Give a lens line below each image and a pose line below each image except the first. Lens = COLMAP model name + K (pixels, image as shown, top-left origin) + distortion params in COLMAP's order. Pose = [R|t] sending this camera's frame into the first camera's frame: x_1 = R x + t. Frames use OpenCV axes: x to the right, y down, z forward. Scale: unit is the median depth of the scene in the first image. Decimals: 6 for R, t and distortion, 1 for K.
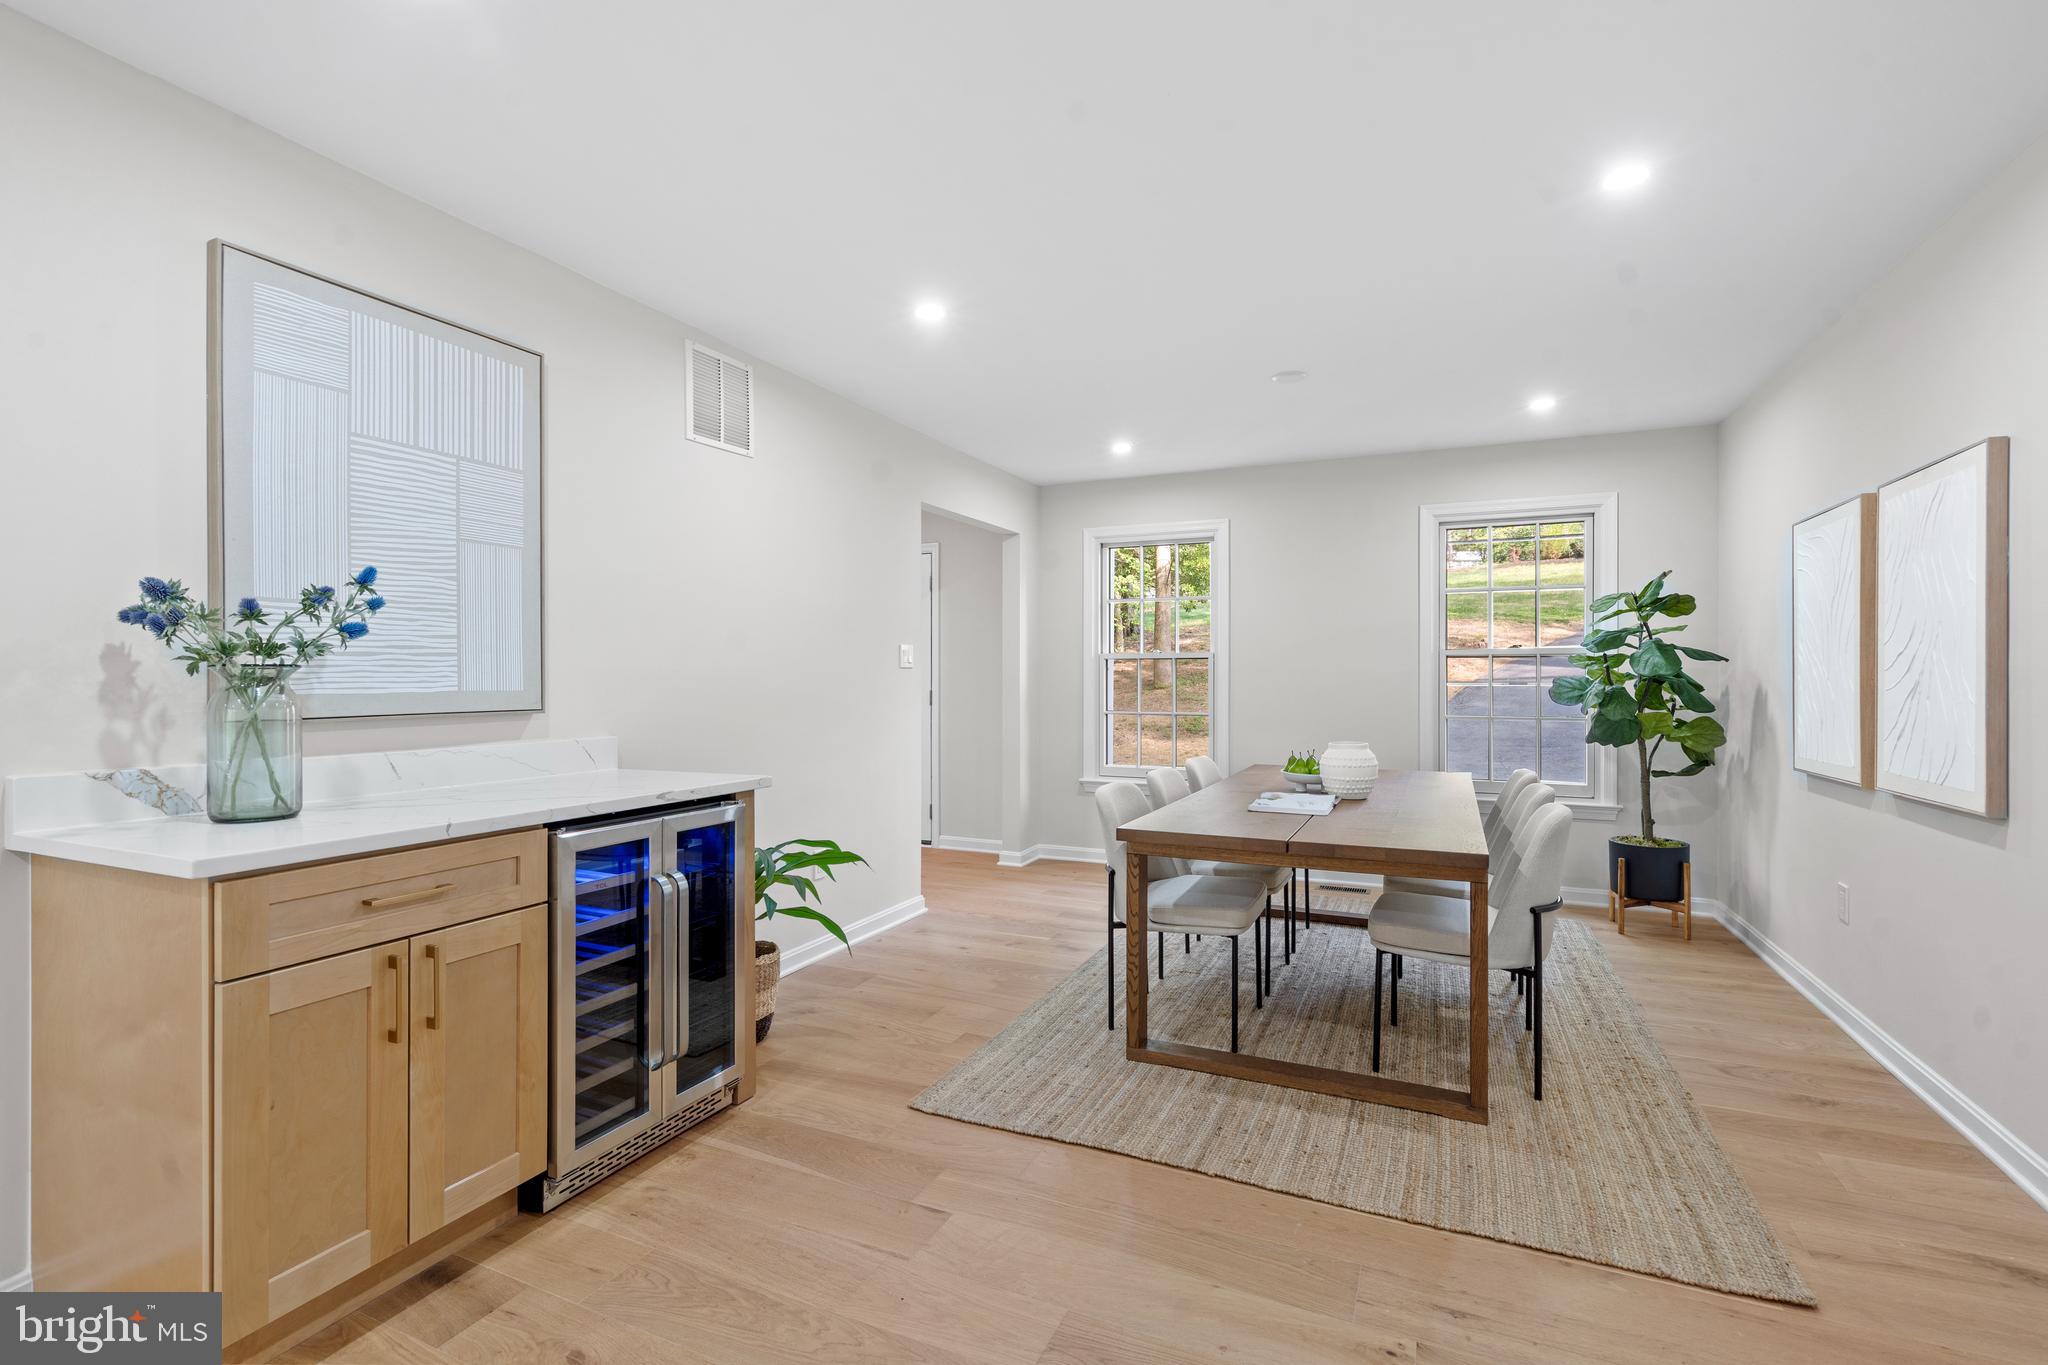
lens RADIAL K [[922.2, 0, 1019.6], [0, 922.2, 677.2], [0, 0, 1]] dist [-0.001895, -0.000193]
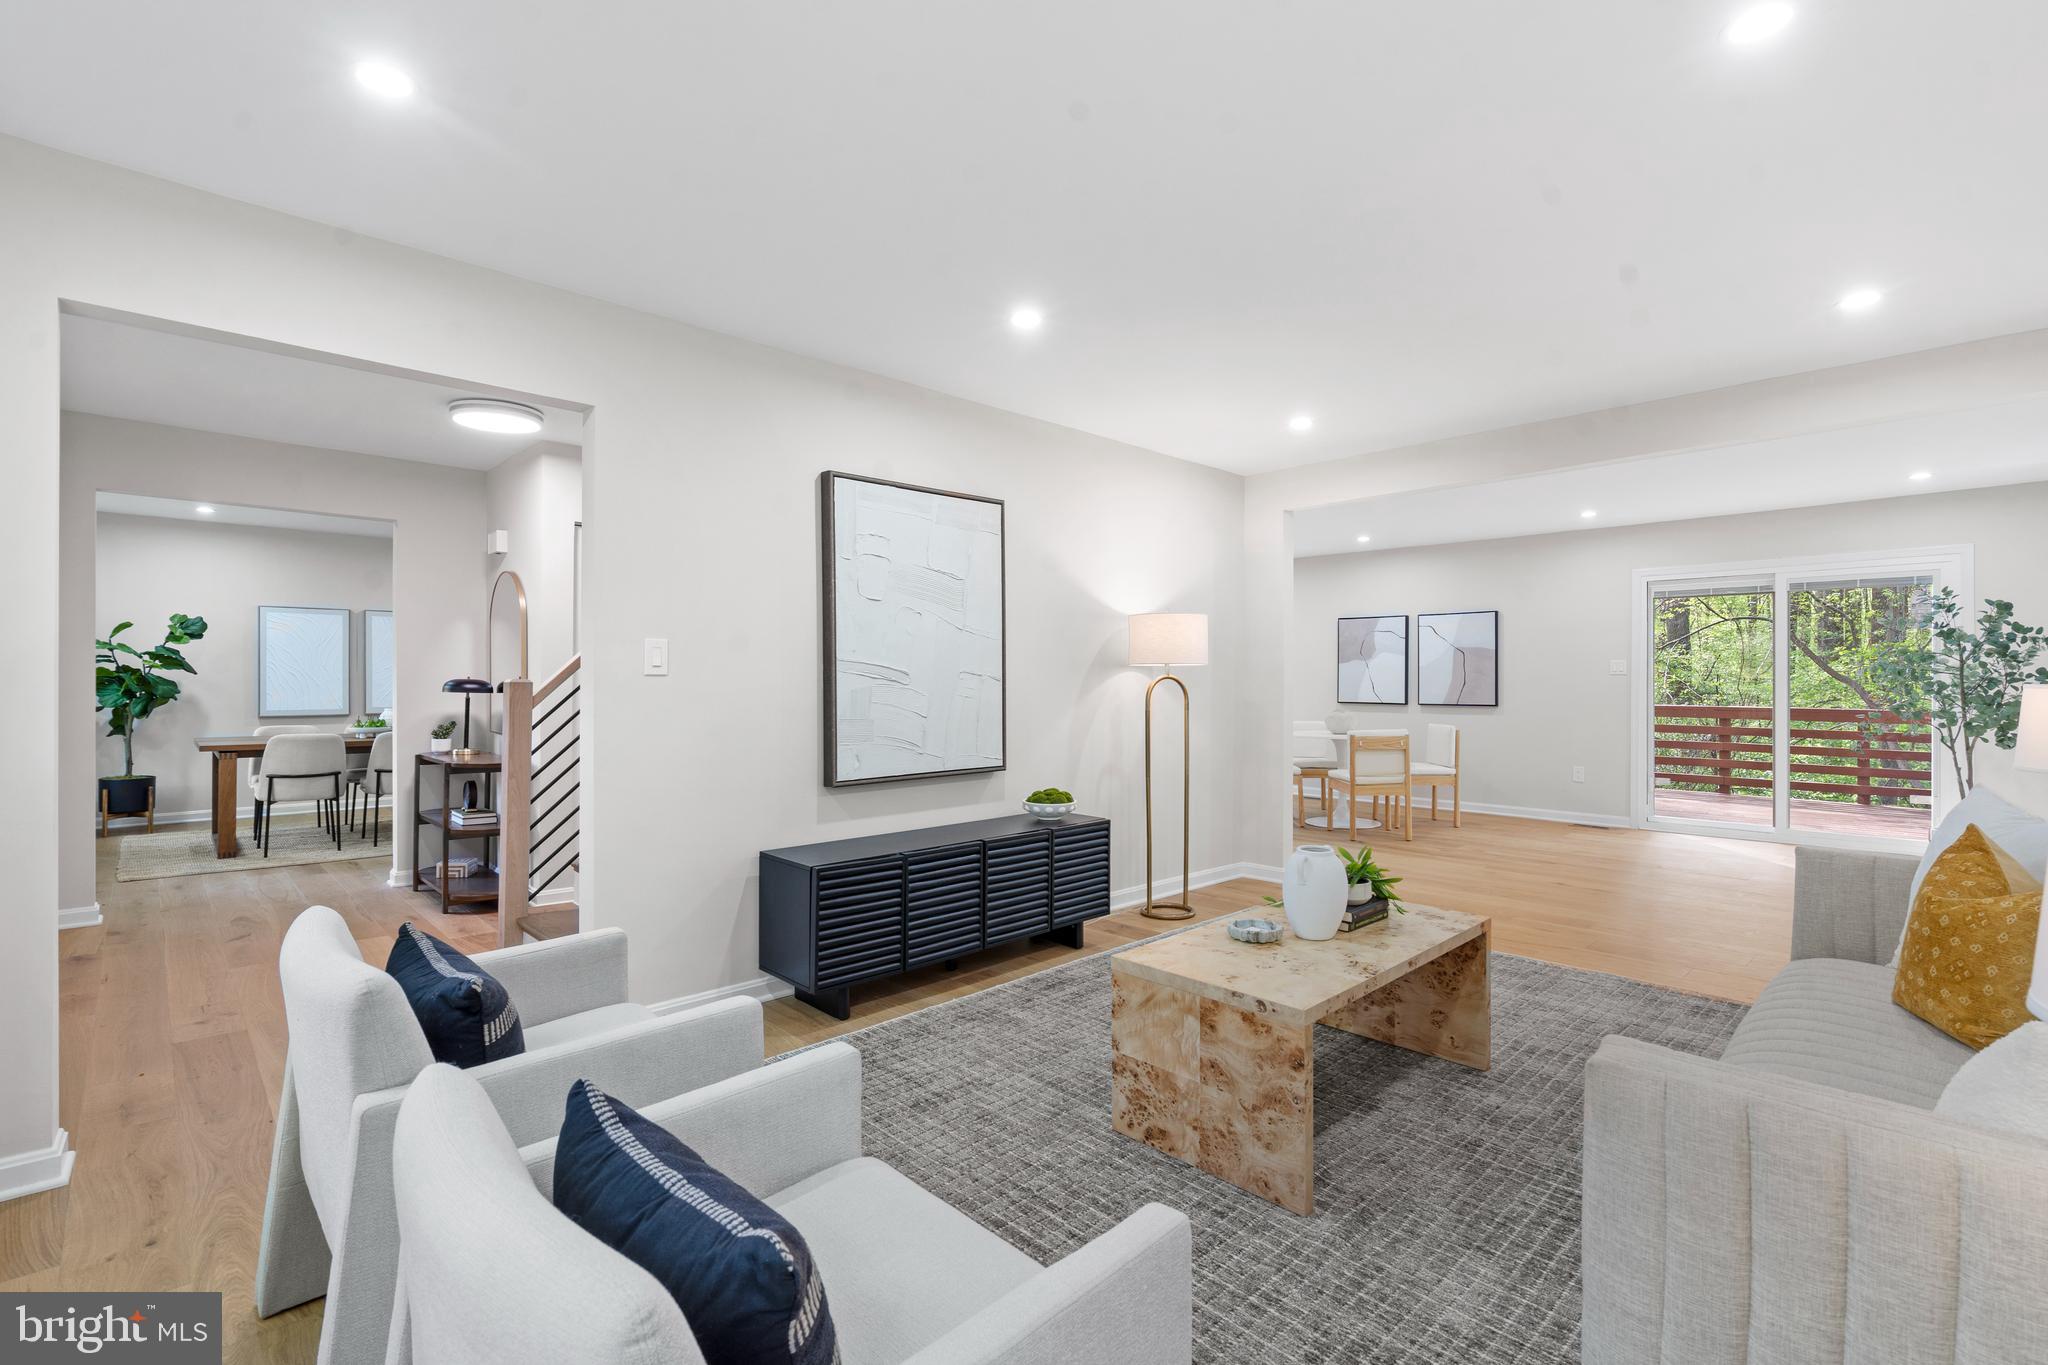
lens RADIAL K [[922.2, 0, 1019.6], [0, 922.2, 677.2], [0, 0, 1]] dist [-0.001895, -0.000193]
pose [[-0.928098, -0.007562, 0.372258, -1.727980], [-0.007431, 0.999971, 0.001786, -0.009443], [-0.372261, -0.001108, -0.928127, 2.450760]]
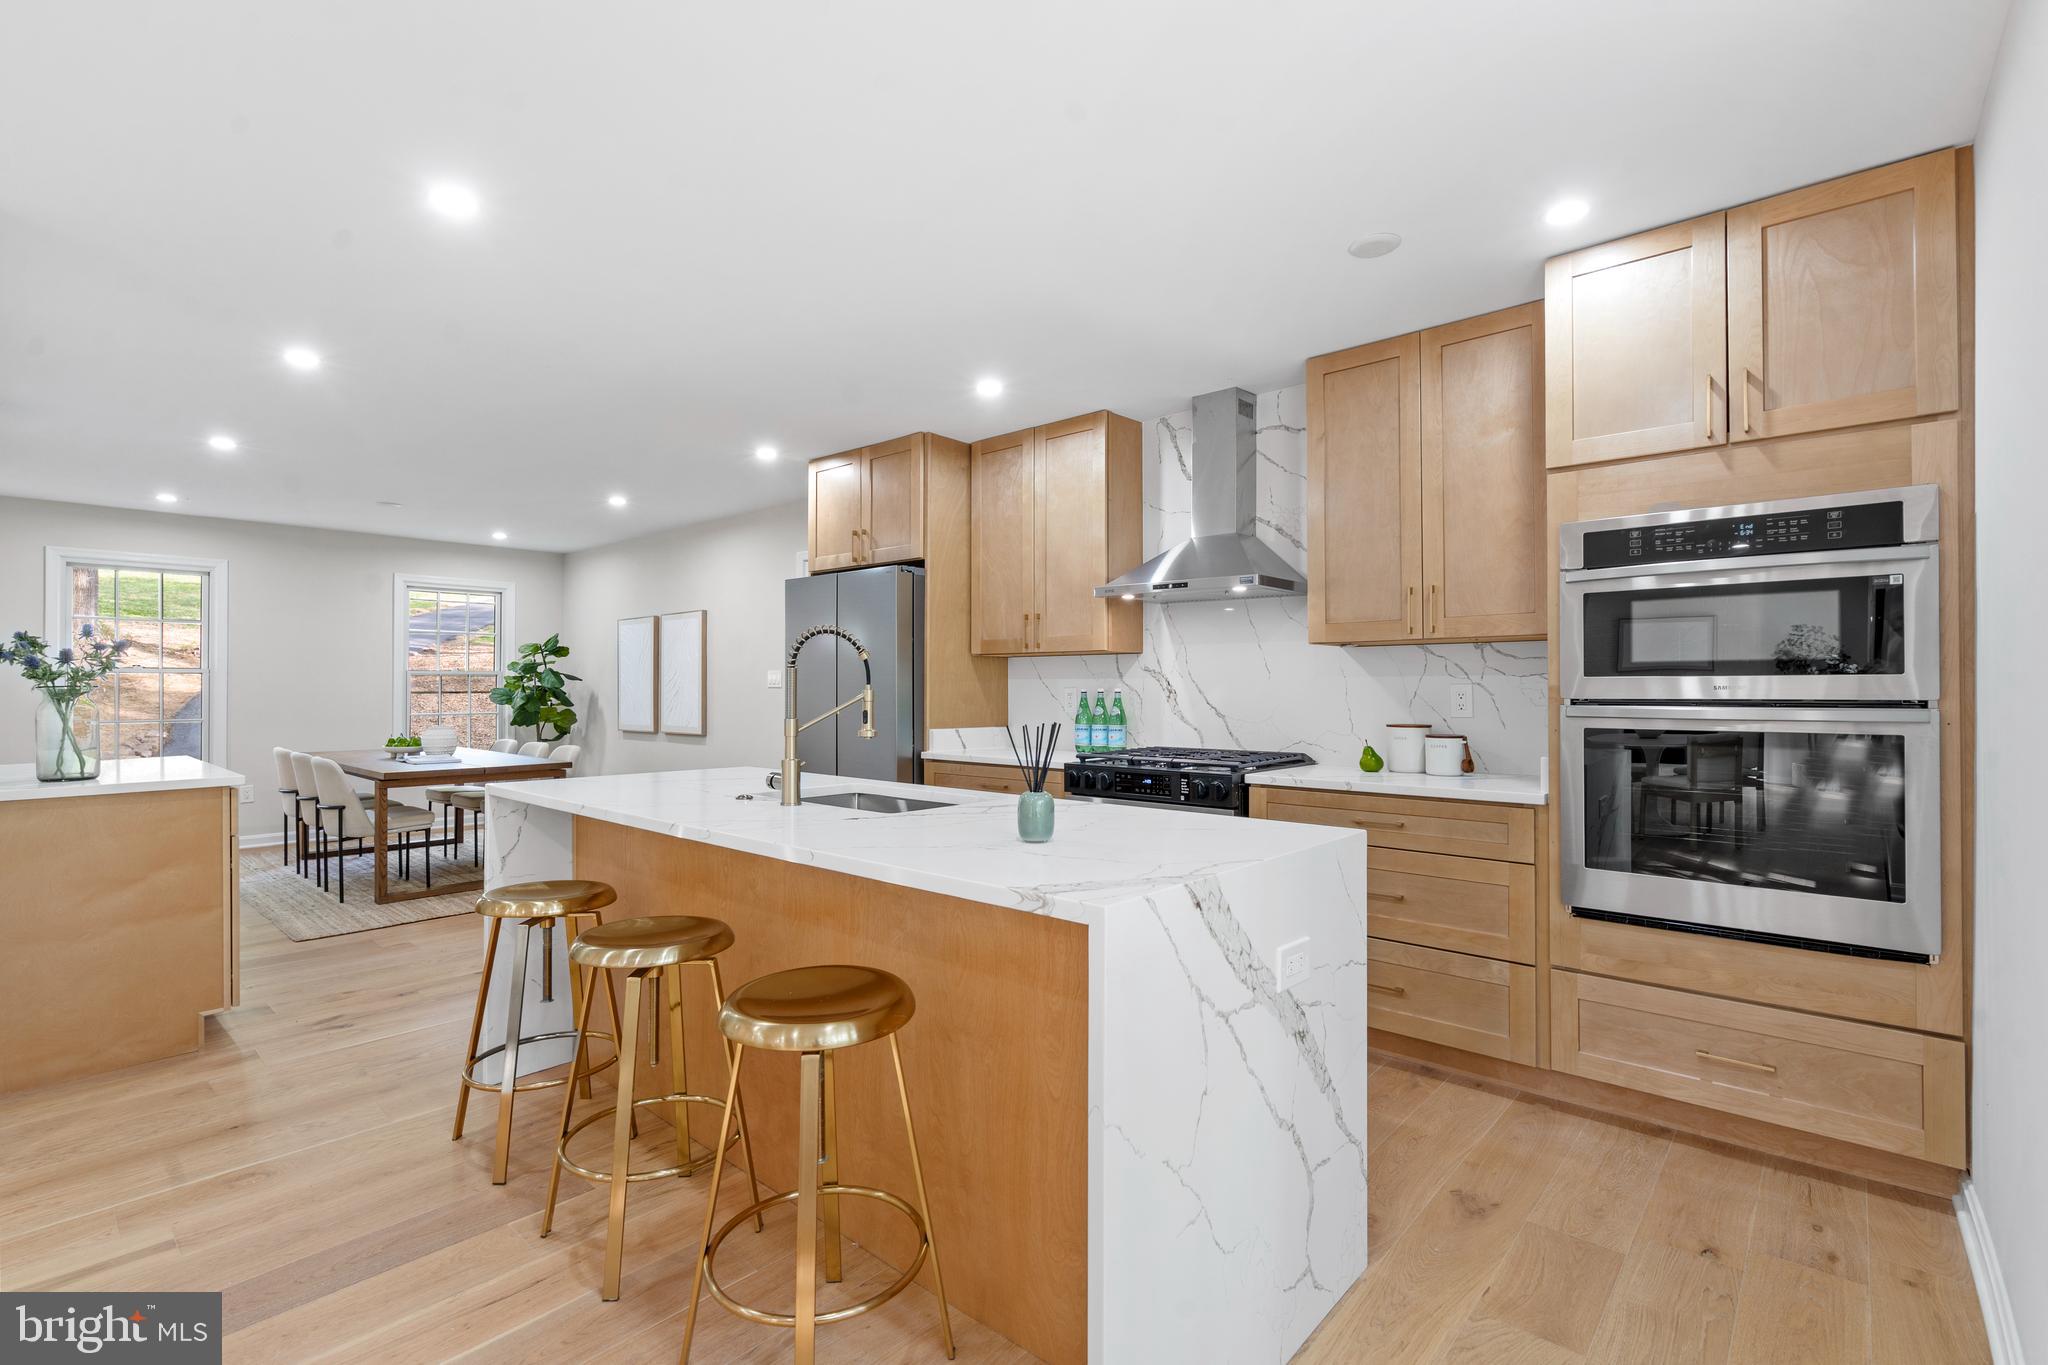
lens RADIAL K [[928.1, 0, 1013.5], [0, 928.1, 680.8], [0, 0, 1]] dist [-0.006345, -0.000237]
pose [[0.298377, 0.003493, 0.954442, -1.035385], [0.001514, 0.999990, -0.004134, -0.008397], [-0.954447, 0.002679, 0.298369, -0.590970]]
